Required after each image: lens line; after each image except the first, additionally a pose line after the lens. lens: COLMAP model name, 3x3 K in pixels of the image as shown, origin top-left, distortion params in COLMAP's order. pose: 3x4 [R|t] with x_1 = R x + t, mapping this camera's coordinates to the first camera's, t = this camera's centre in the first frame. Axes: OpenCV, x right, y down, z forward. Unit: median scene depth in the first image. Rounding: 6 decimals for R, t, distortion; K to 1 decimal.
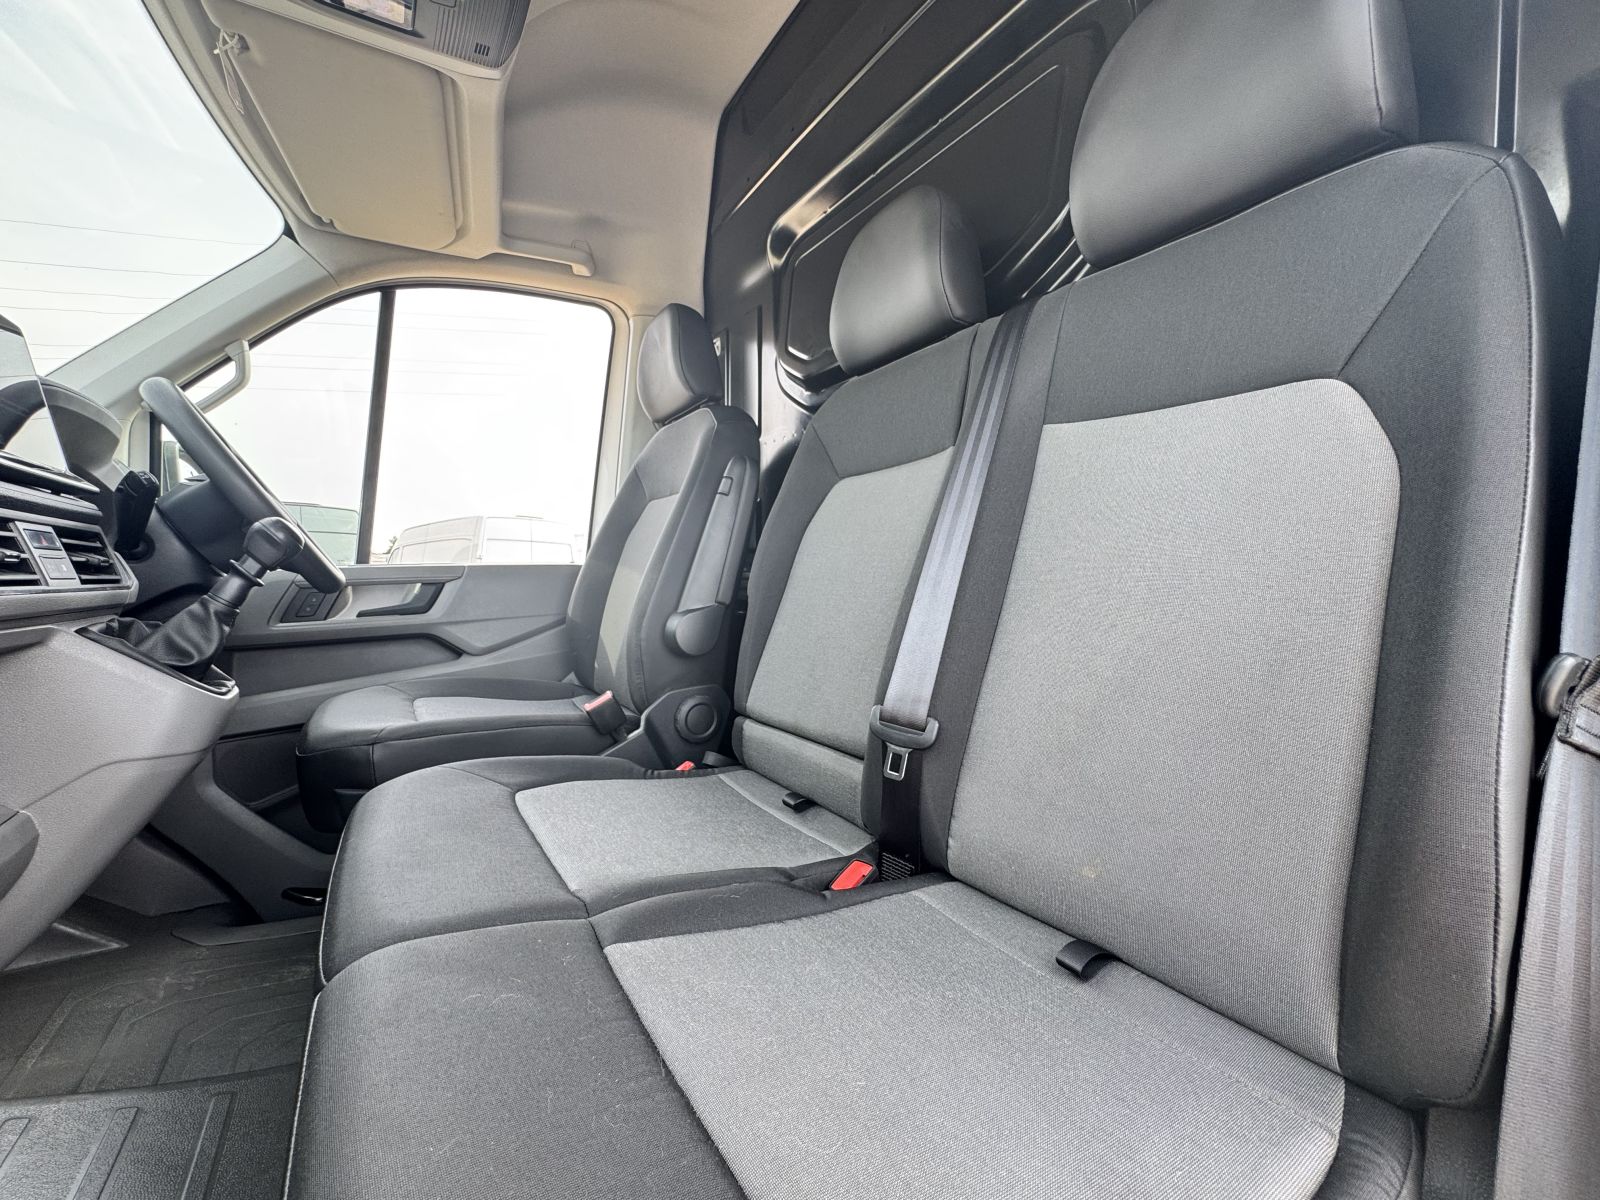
lens RADIAL K [[635.1, 0, 786.0], [0, 635.1, 601.3], [0, 0, 1]] dist [-0.001051, -0.000417]
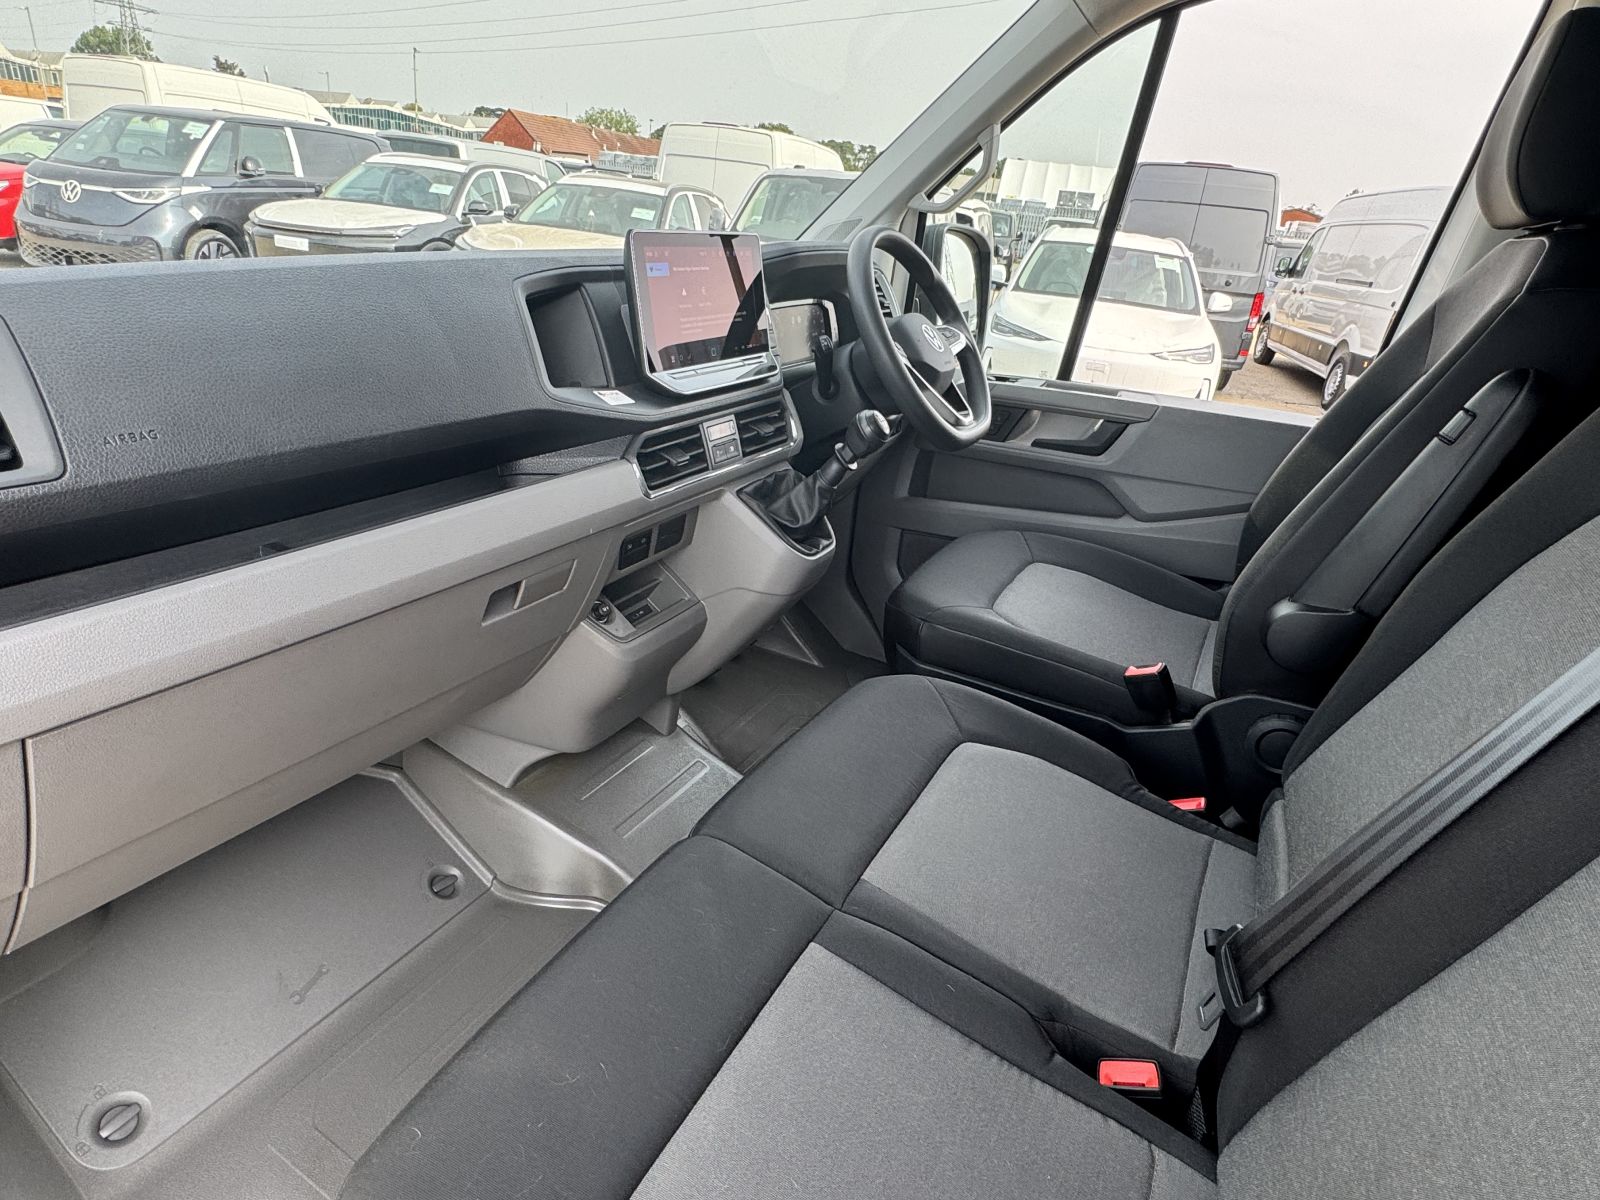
lens RADIAL K [[884.4, 0, 805.3], [0, 884.4, 603.1], [0, 0, 1]] dist [-0.001948, -0.000103]
pose [[0.493678, 0.393625, -0.775462, 0.263030], [-0.125731, 0.914637, 0.384227, -0.238723], [0.860508, -0.092185, 0.501027, 0.070000]]
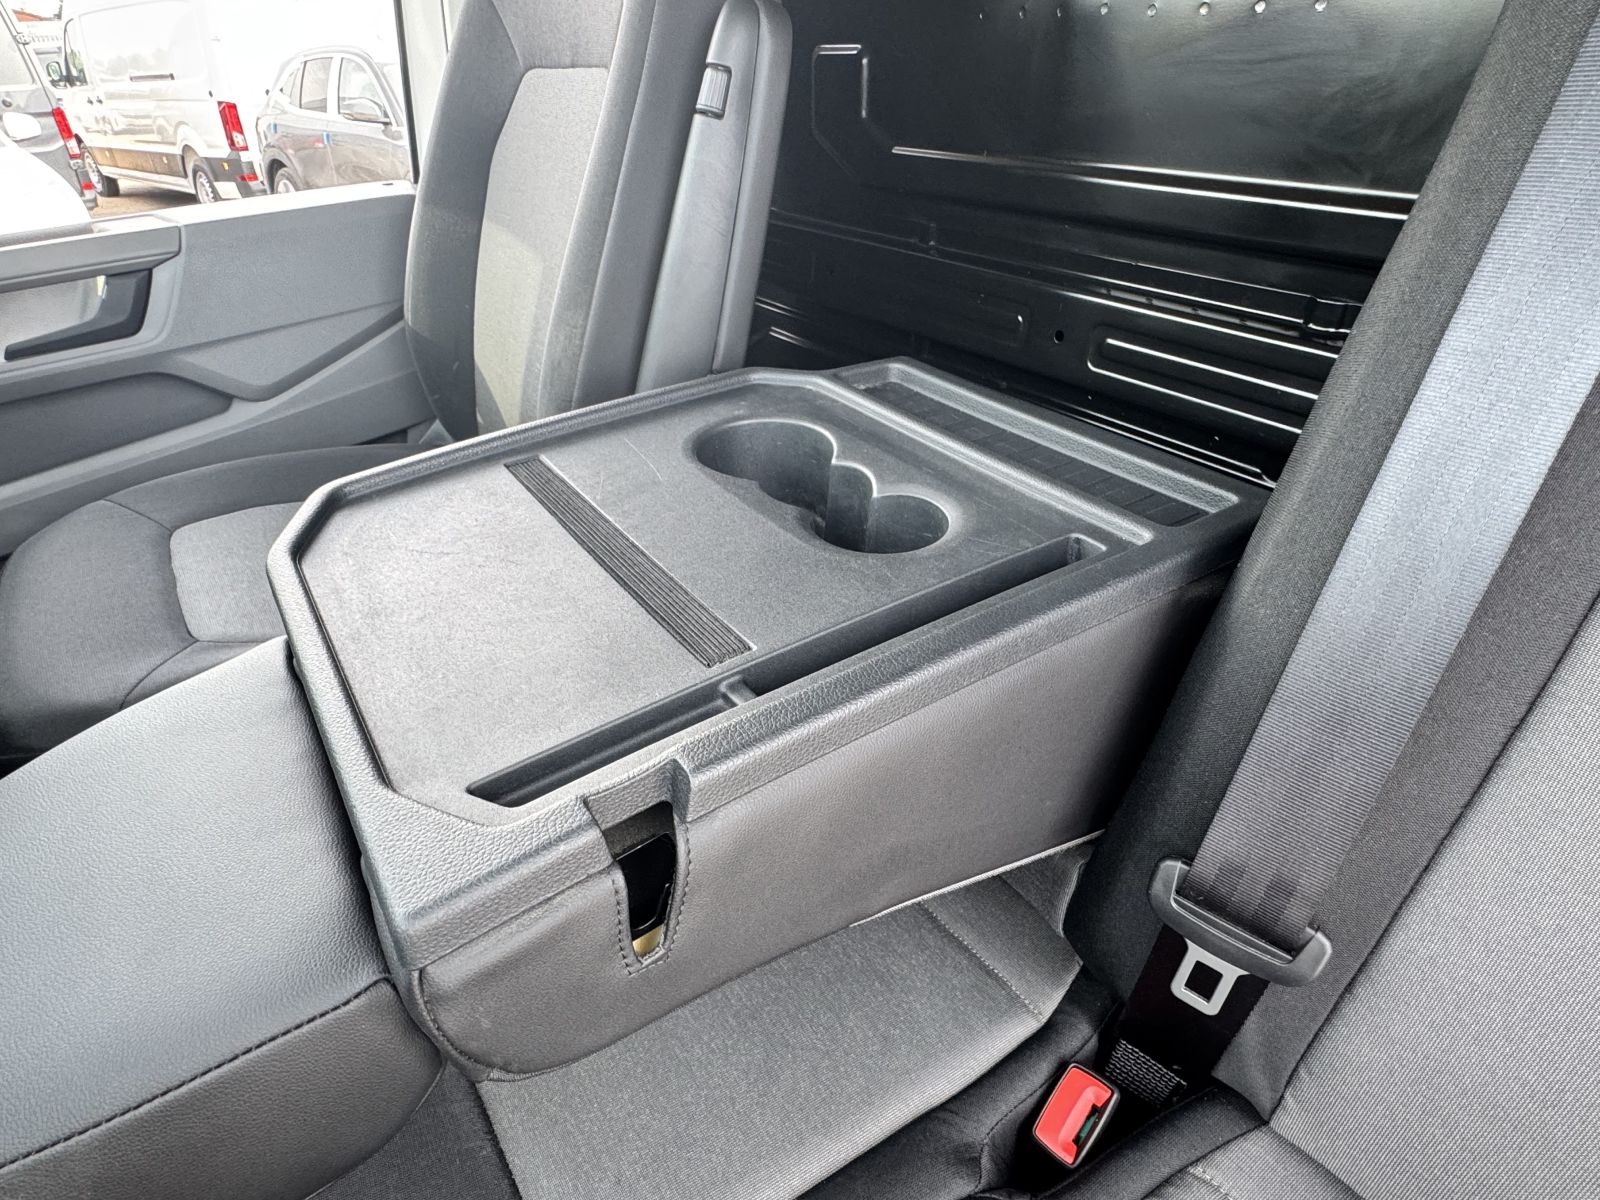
lens RADIAL K [[898.9, 0, 767.0], [0, 898.9, 599.5], [0, 0, 1]] dist [-0.005117, 0.000500]
pose [[0.999028, -0.043920, 0.003842, -0.068592], [0.036230, 0.867511, 0.496097, -0.163293], [-0.025121, -0.495475, 0.868259, 0.273979]]
